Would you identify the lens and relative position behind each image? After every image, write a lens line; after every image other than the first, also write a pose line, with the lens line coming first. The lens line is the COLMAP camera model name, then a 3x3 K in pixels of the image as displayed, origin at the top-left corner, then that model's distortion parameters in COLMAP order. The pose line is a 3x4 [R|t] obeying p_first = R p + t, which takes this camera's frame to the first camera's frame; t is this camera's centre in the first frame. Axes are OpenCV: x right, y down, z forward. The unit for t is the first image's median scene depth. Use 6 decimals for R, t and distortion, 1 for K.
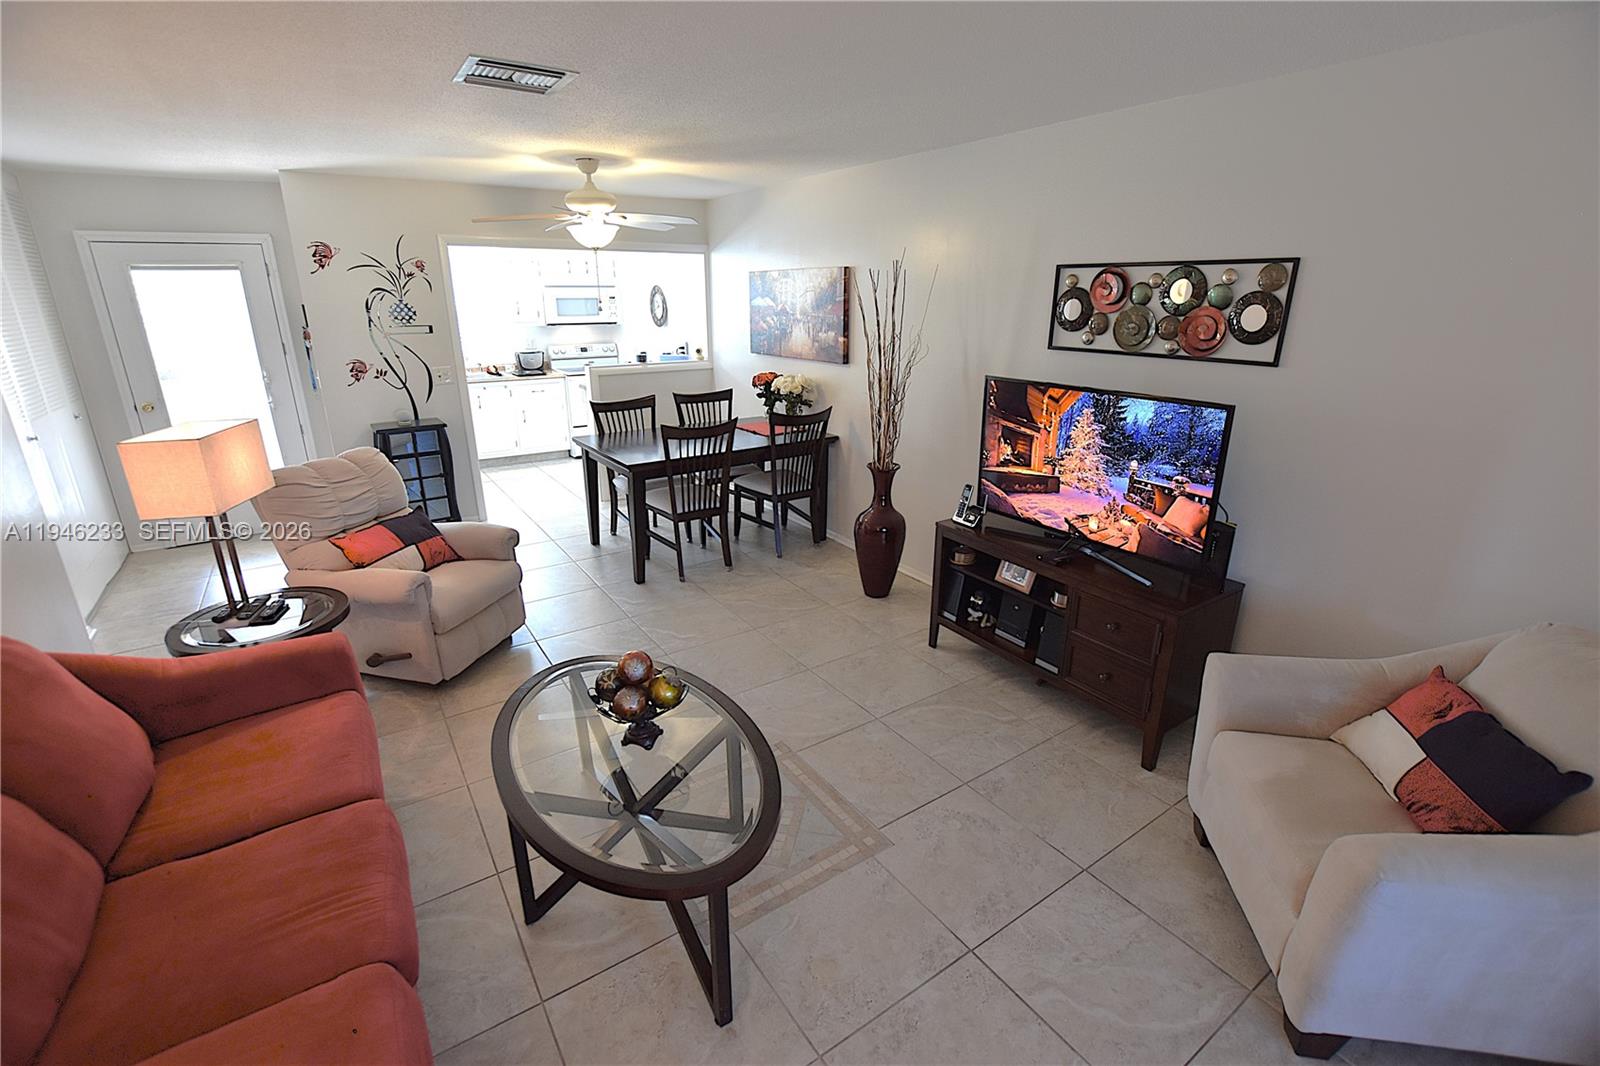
lens RADIAL K [[704.3, 0, 806.5], [0, 704.3, 530.9], [0, 0, 1]] dist [-0.036204, 0.006839]
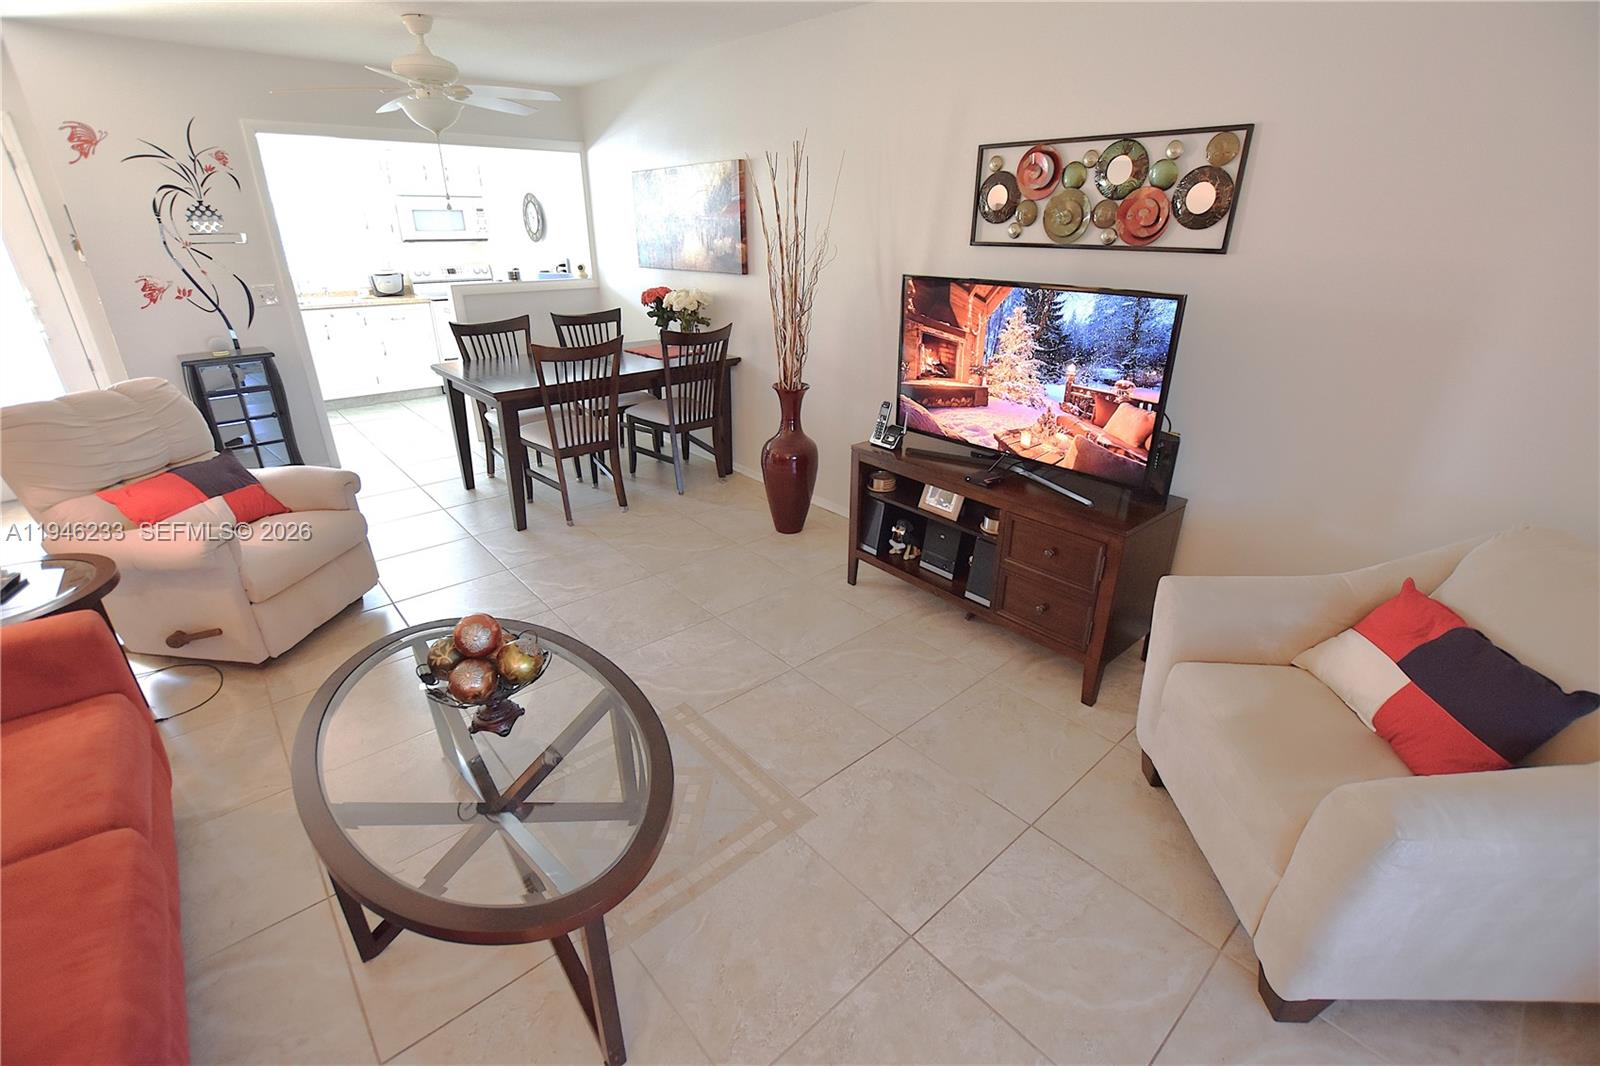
lens RADIAL K [[704.3, 0, 806.8], [0, 704.3, 529.3], [0, 0, 1]] dist [-0.036204, 0.006839]
pose [[0.991892, -0.046528, 0.118262, 0.017595], [0.036450, 0.995629, 0.085995, 0.014554], [-0.121746, -0.080987, 0.989252, 0.116314]]
